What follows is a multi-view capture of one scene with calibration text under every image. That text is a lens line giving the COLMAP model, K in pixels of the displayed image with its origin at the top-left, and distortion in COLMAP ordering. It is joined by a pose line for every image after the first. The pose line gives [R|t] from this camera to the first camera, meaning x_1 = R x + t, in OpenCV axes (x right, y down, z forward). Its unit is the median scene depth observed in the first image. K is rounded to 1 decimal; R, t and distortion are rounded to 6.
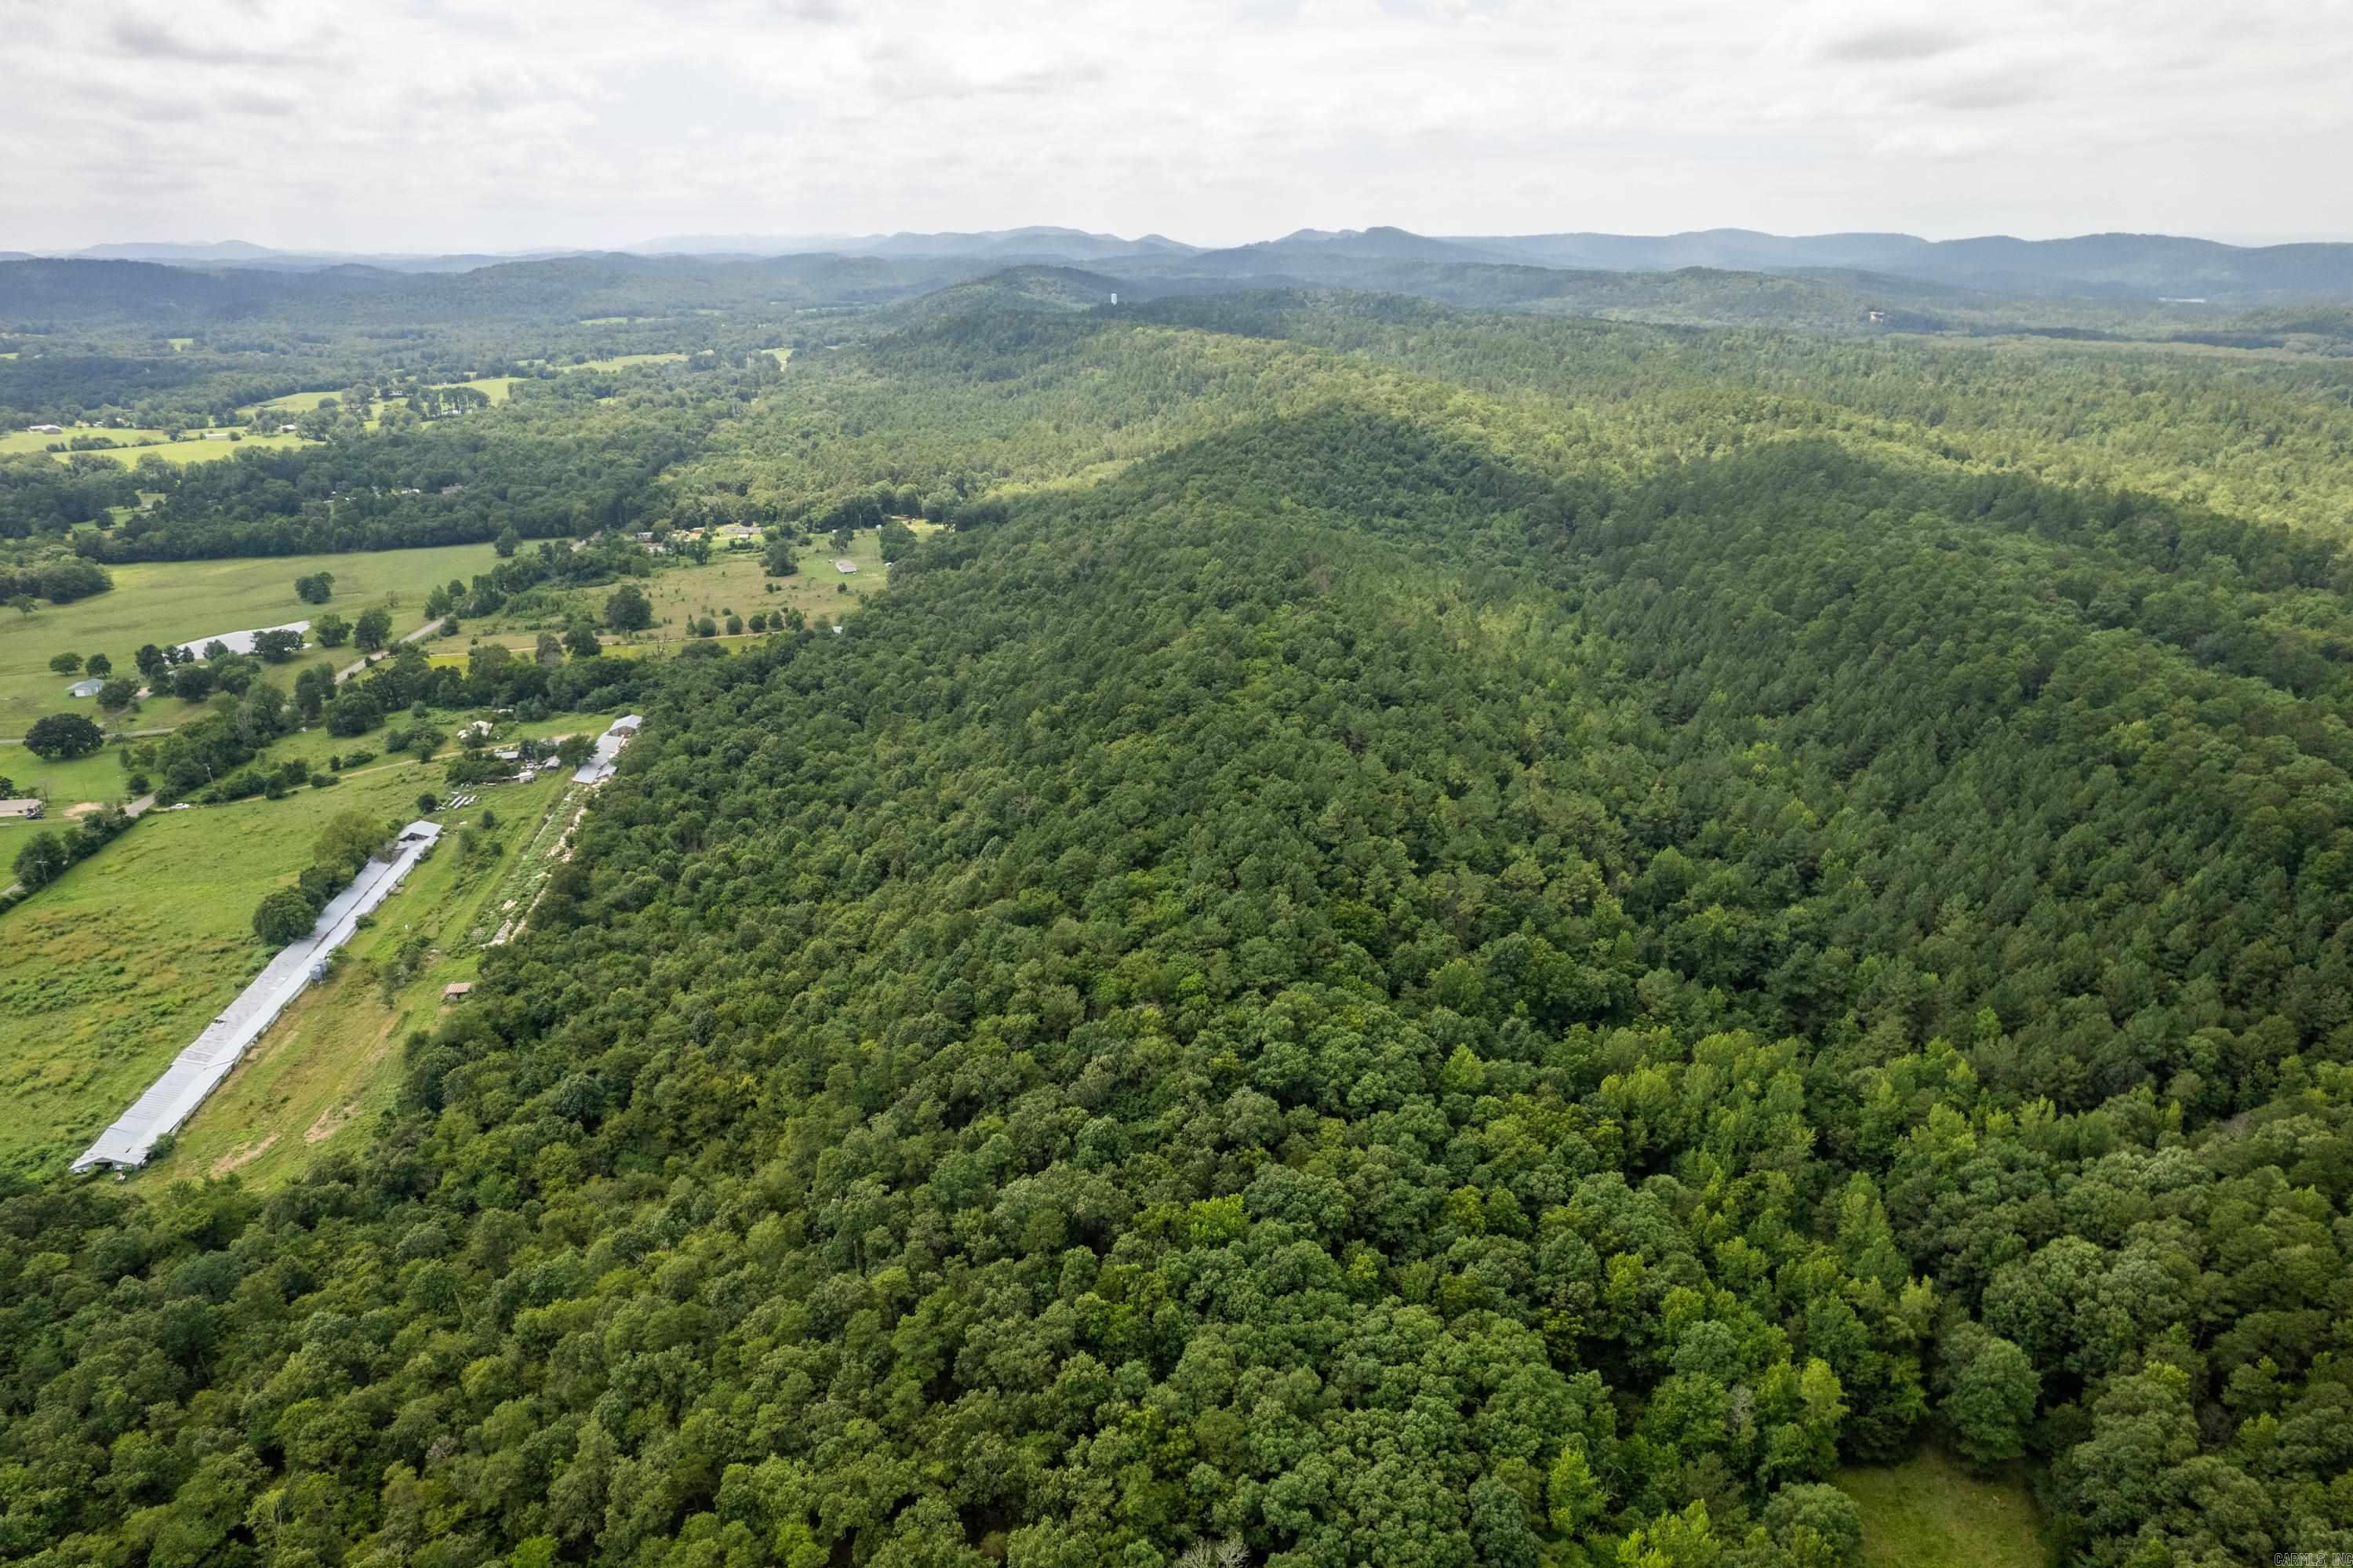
lens RADIAL K [[1433.5, 0, 1204.4], [0, 1433.5, 781.7], [0, 0, 1]] dist [-0.075935, 0.059390]
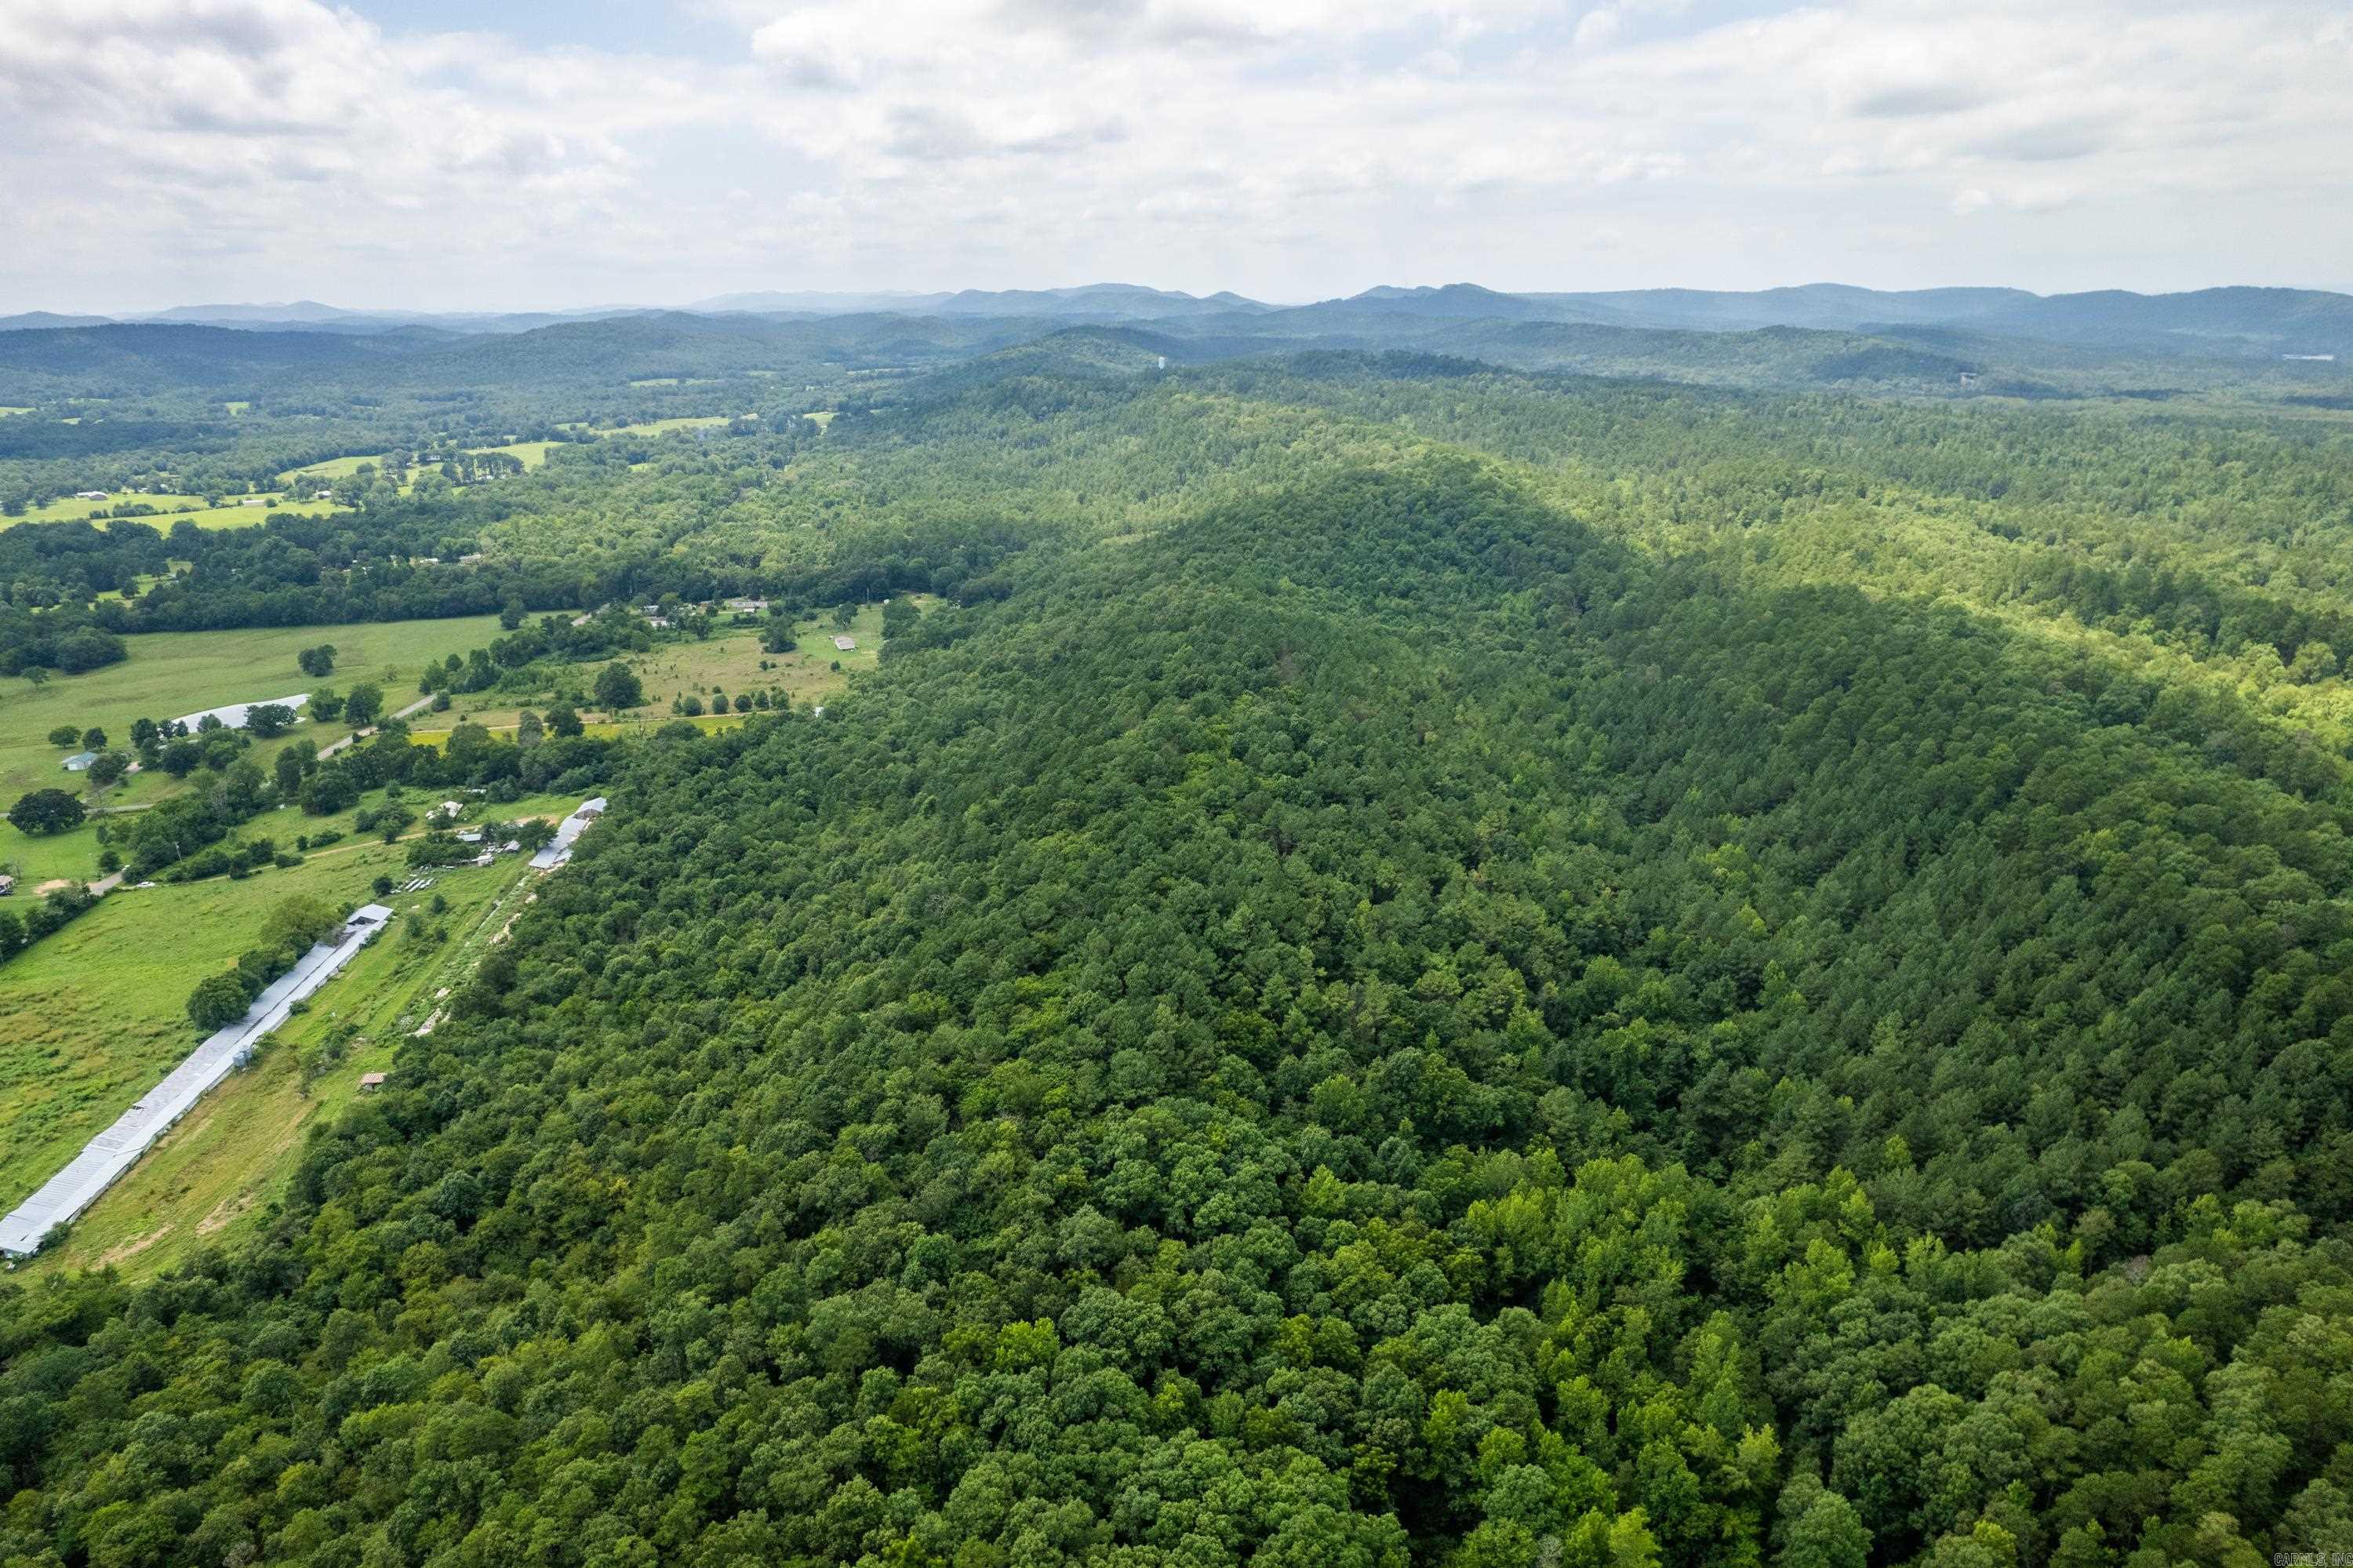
lens RADIAL K [[1497.3, 0, 1206.0], [0, 1497.3, 790.0], [0, 0, 1]] dist [-0.080193, 0.063621]
pose [[0.999011, 0.010376, -0.043231, 0.098885], [-0.012277, 0.998958, -0.043952, -0.018511], [0.042730, 0.044439, 0.998098, -0.021745]]
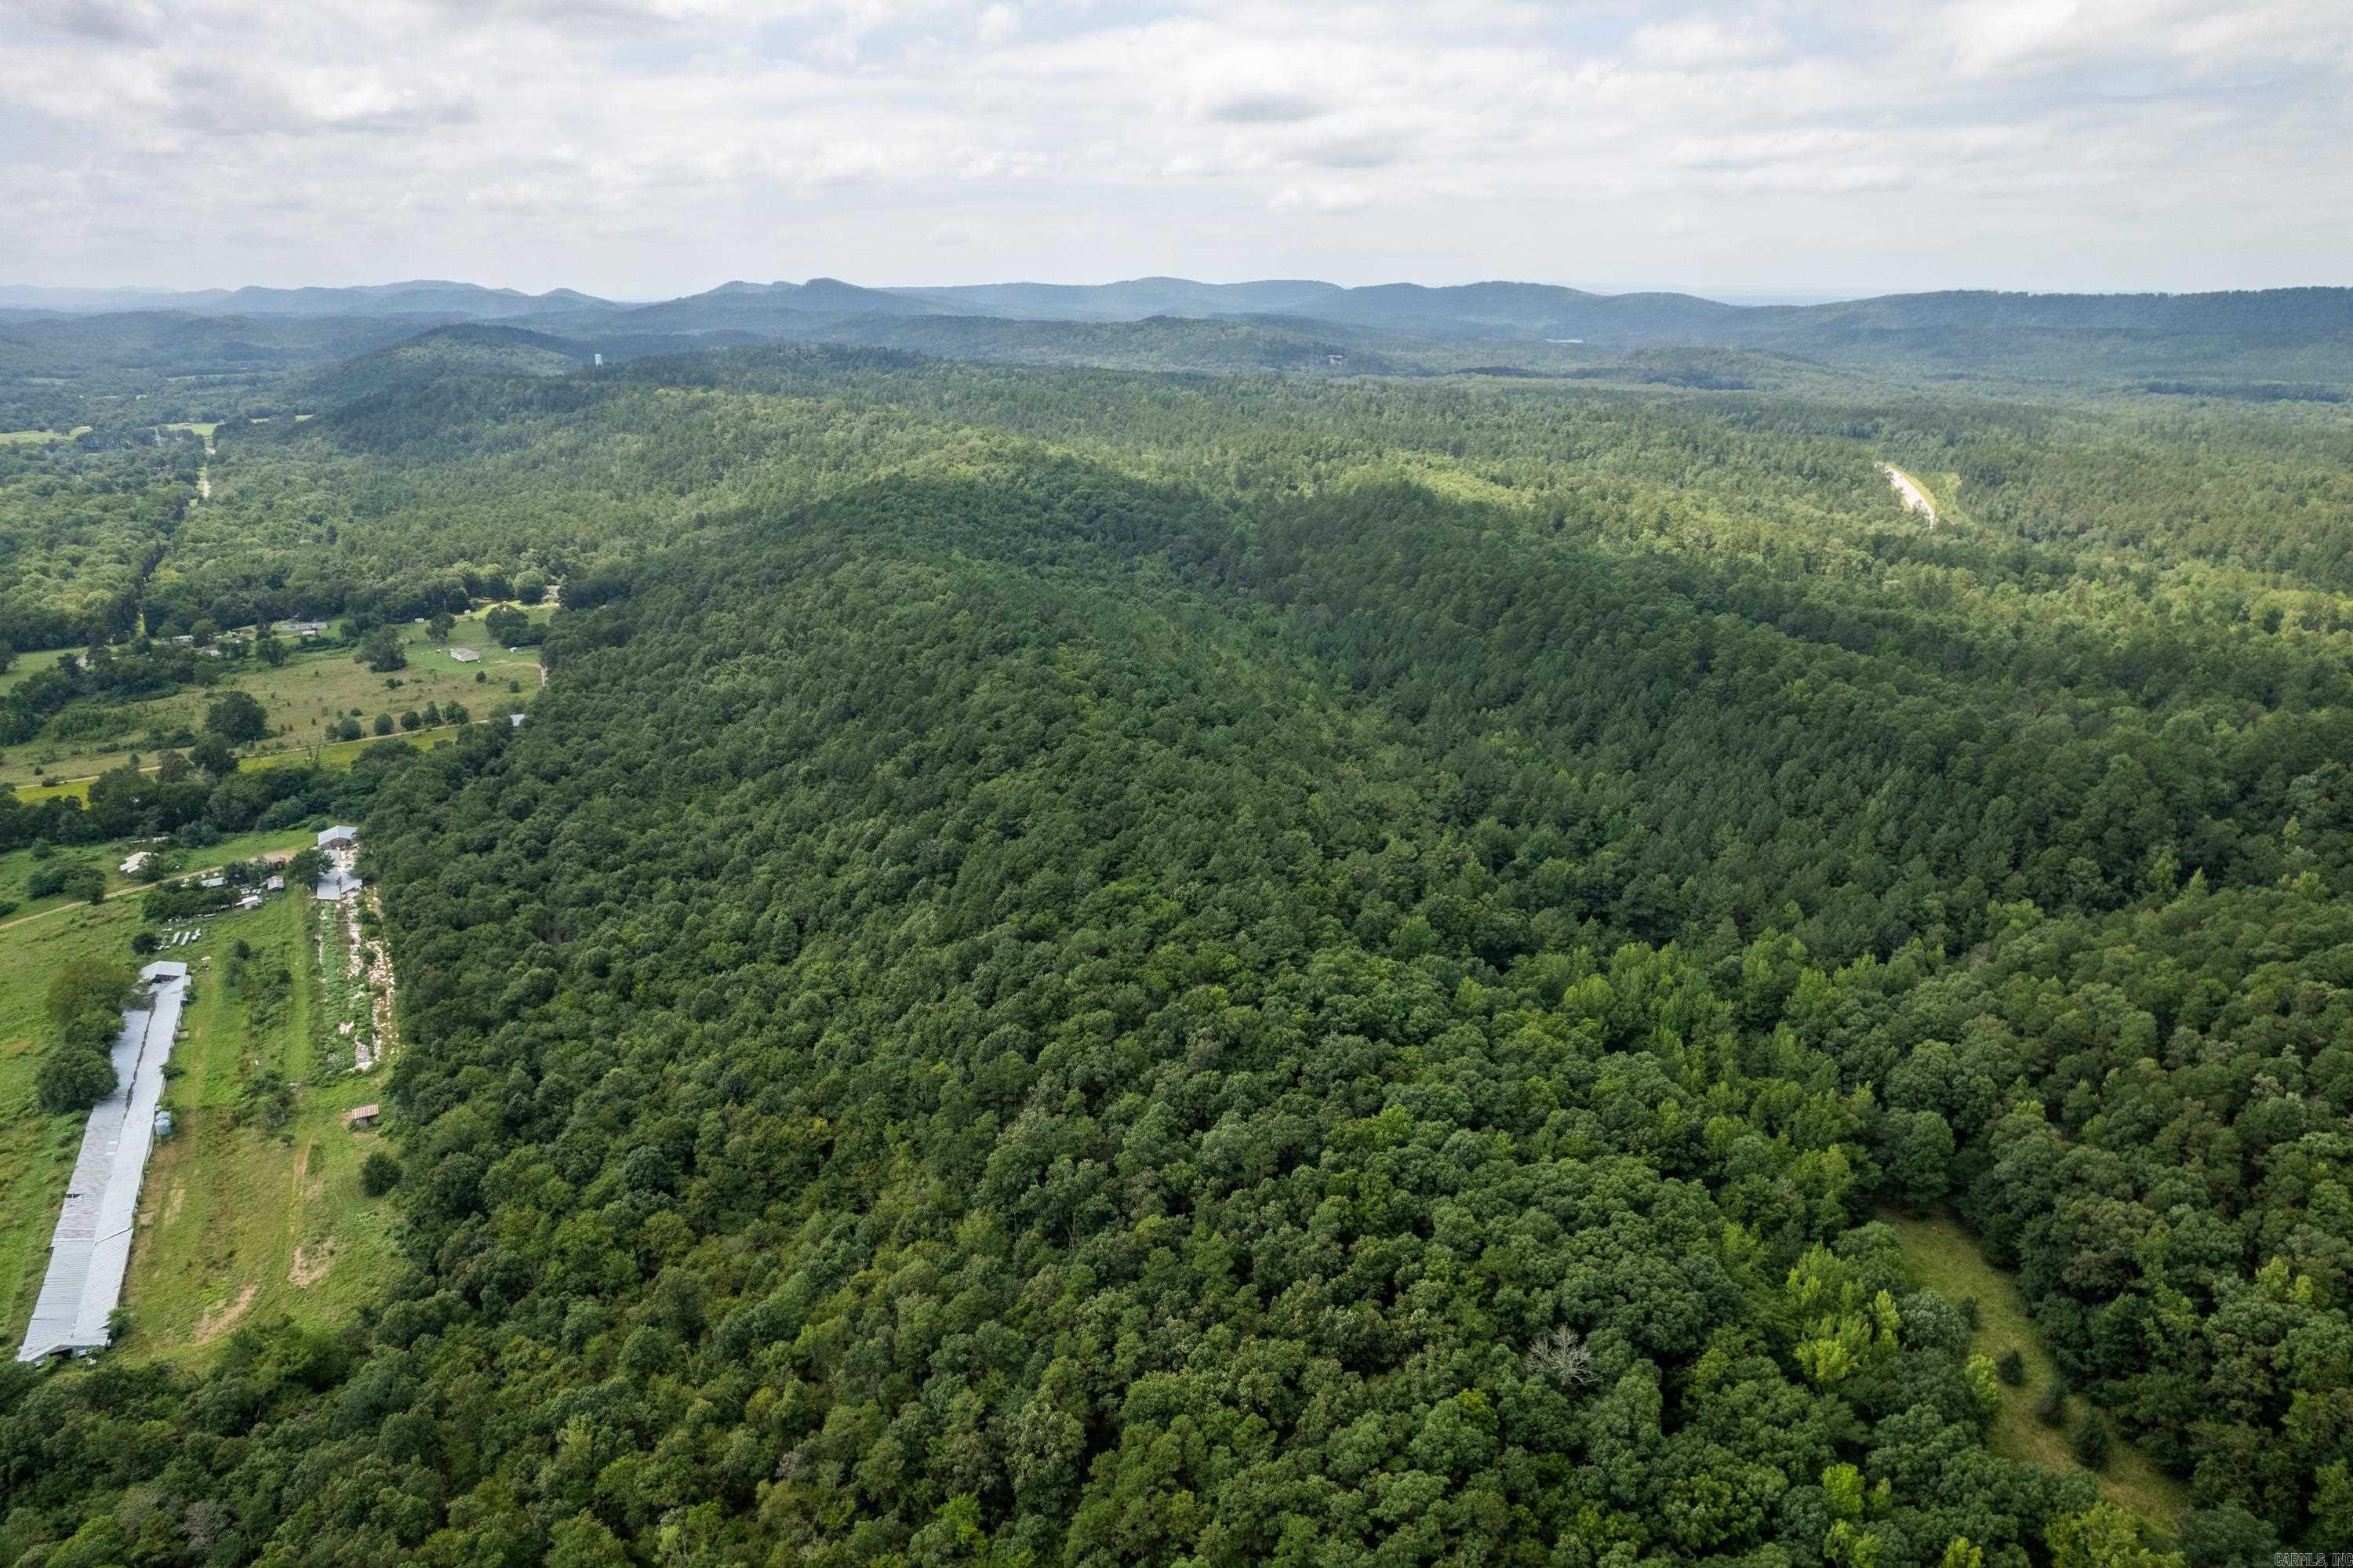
lens RADIAL K [[1483.3, 0, 1172.5], [0, 1483.3, 804.5], [0, 0, 1]] dist [-0.071314, 0.056256]
pose [[0.943494, -0.107079, 0.313614, -0.295457], [0.116164, 0.993176, -0.010370, 0.017067], [-0.310364, 0.046215, 0.949494, -0.074967]]
